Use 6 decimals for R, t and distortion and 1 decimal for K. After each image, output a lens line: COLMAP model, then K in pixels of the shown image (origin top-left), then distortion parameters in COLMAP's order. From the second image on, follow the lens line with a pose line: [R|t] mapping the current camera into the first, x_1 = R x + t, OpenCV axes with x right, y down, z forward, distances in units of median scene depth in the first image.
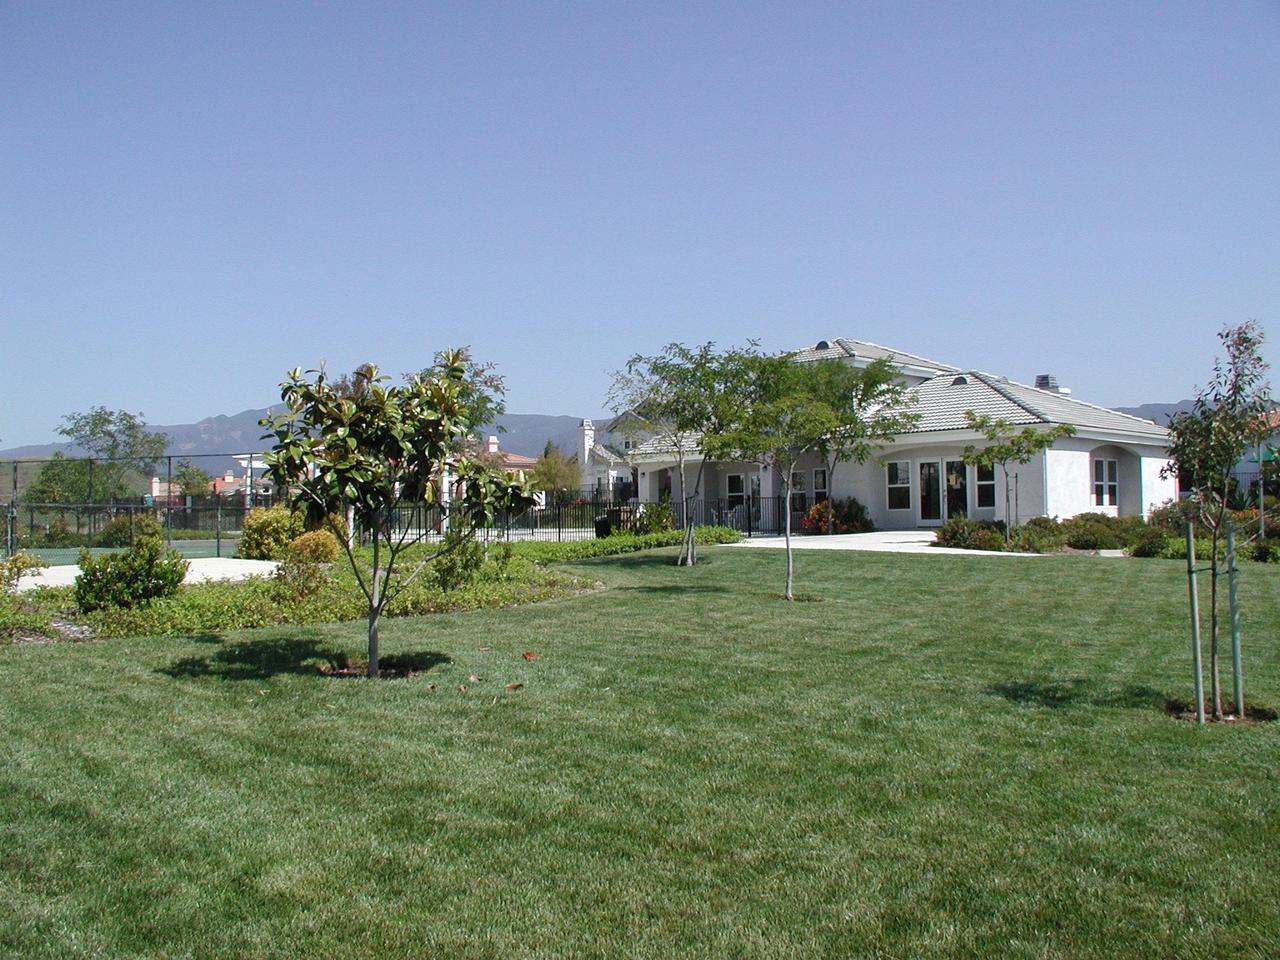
lens RADIAL K [[1189.8, 0, 641.0], [0, 1189.8, 480.6], [0, 0, 1]] dist [-0.110177, 0.000000]
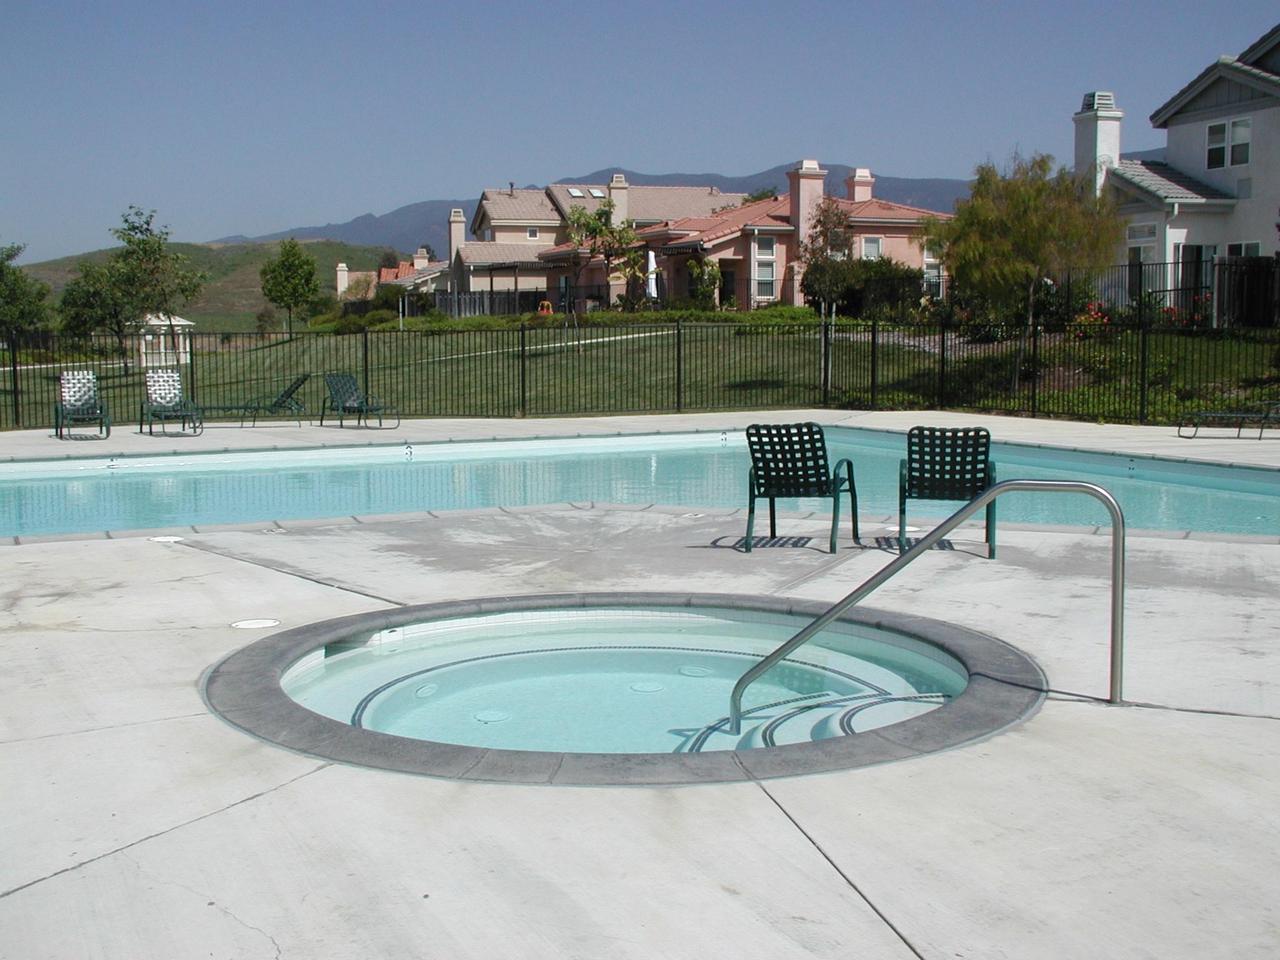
lens RADIAL K [[1546.8, 0, 639.2], [0, 1546.8, 479.0], [0, 0, 1]] dist [0.000508, 0.000000]
pose [[0.960241, 0.032067, -0.277325, -0.114839], [0.005858, 0.990848, 0.134857, 0.007168], [0.279111, -0.131120, 0.951265, 1.160375]]
